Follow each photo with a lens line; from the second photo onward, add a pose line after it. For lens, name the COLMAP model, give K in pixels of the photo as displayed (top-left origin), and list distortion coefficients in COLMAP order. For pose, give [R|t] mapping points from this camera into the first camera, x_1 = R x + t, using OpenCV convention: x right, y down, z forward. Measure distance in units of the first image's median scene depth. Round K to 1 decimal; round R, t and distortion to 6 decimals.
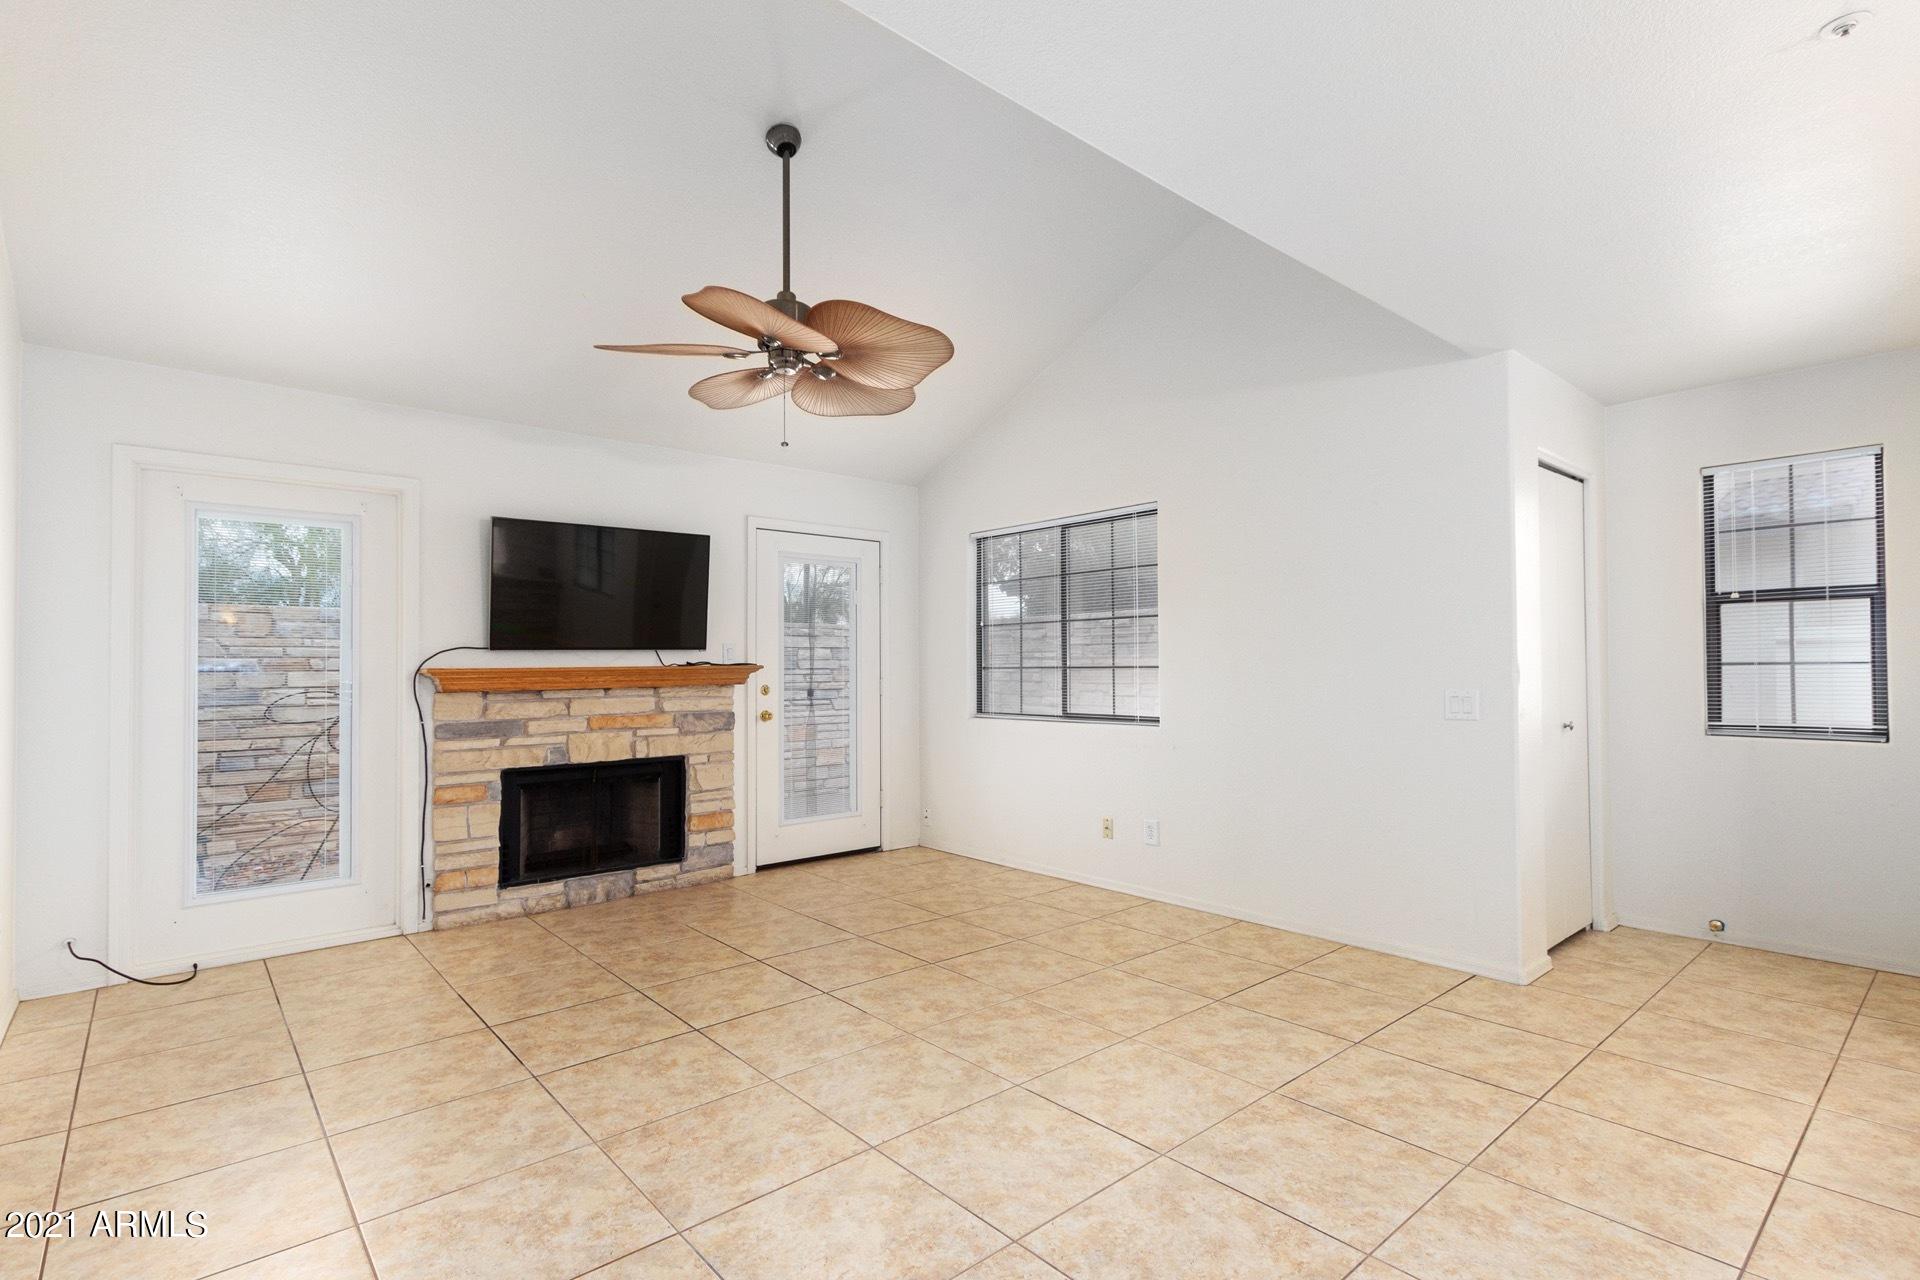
lens RADIAL K [[907.8, 0, 965.0], [0, 907.8, 647.3], [0, 0, 1]] dist [0.009883, -0.002295]
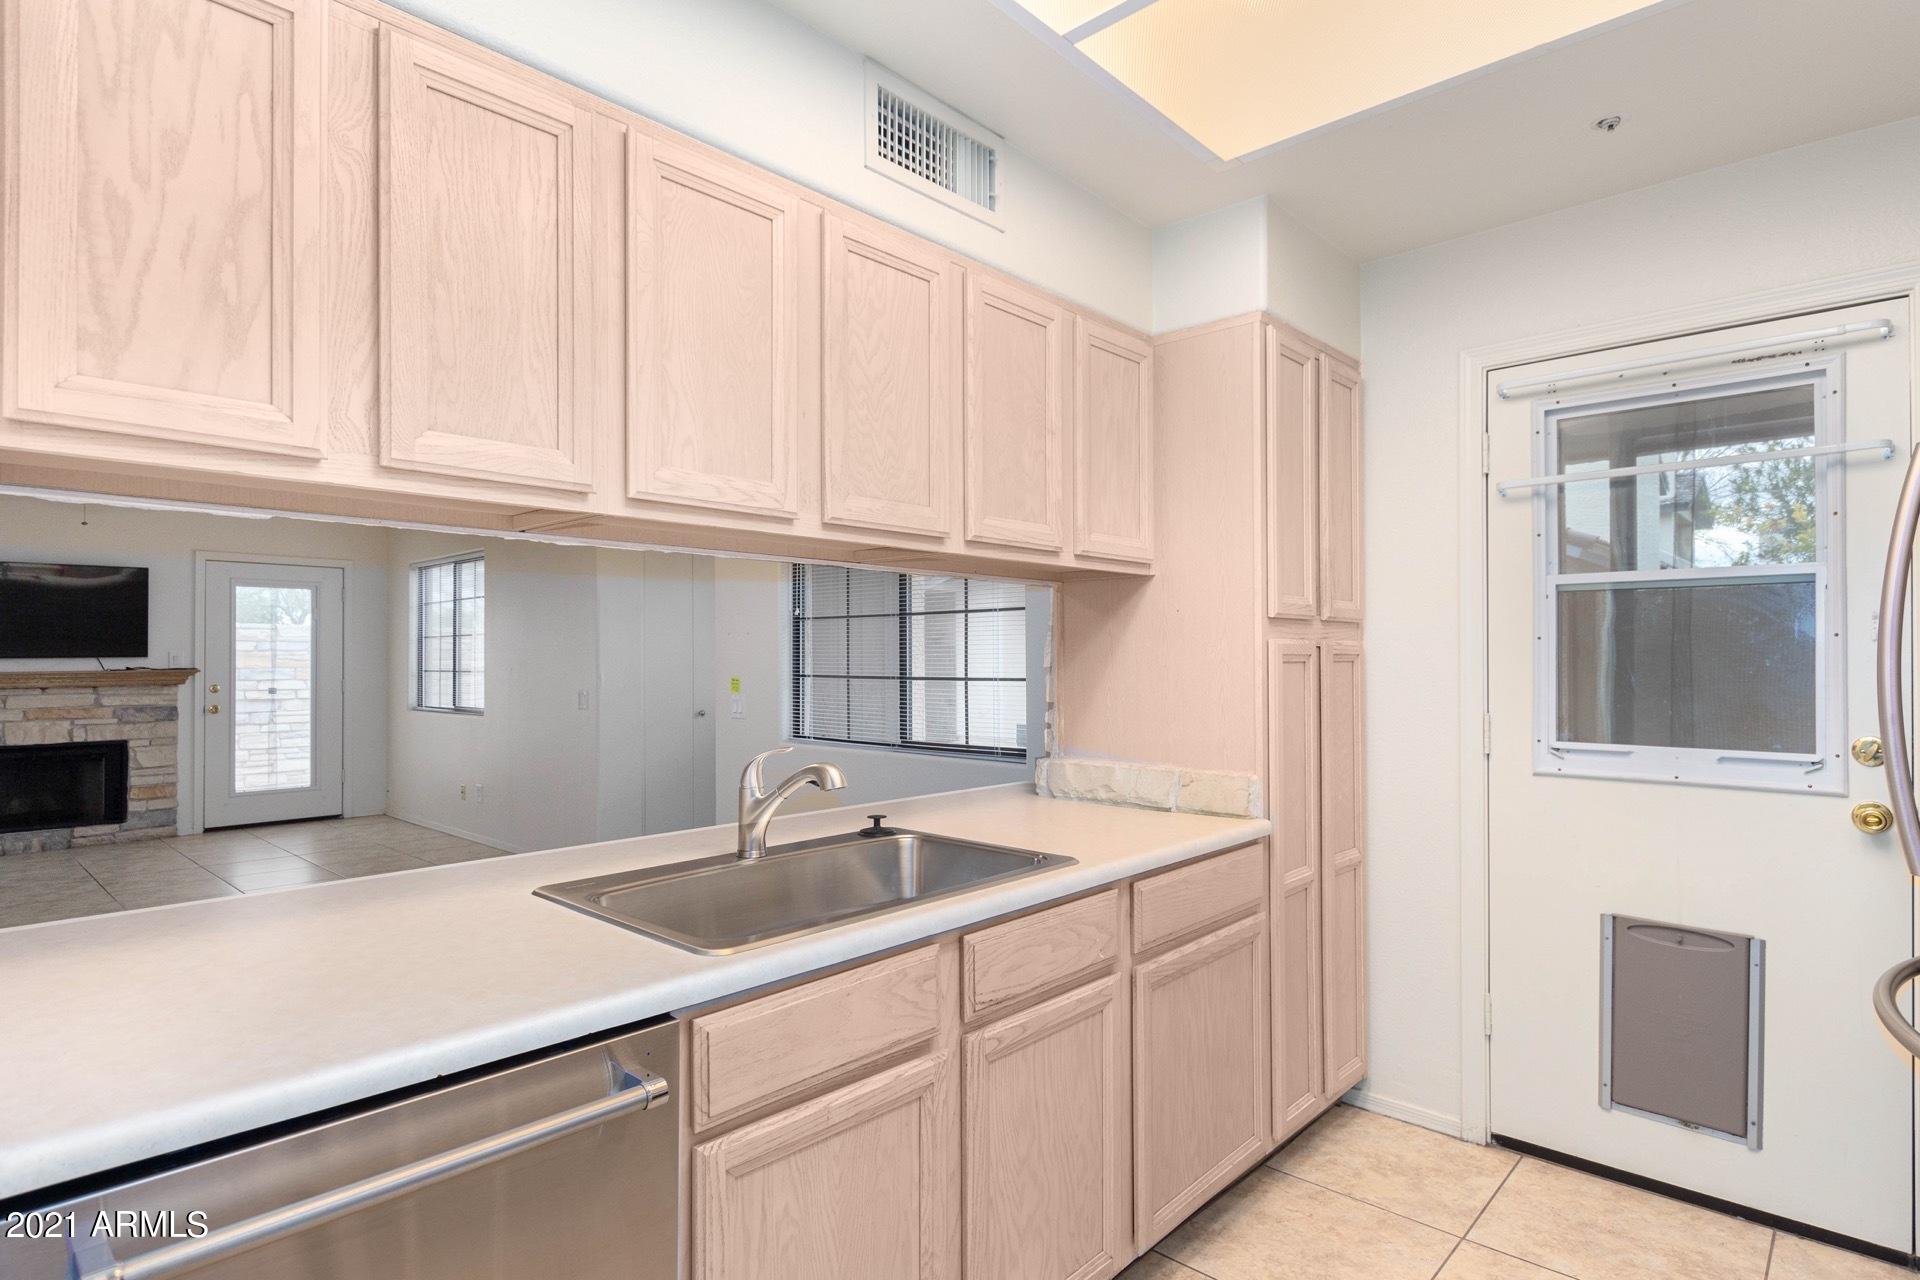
lens RADIAL K [[996.3, 0, 967.6], [0, 996.3, 650.9], [0, 0, 1]] dist [-0.002914, 0.000116]
pose [[0.994139, 0.005000, 0.107994, 0.827158], [-0.006375, 0.999903, 0.012383, -0.036121], [-0.107921, -0.012999, 0.994074, -0.596257]]
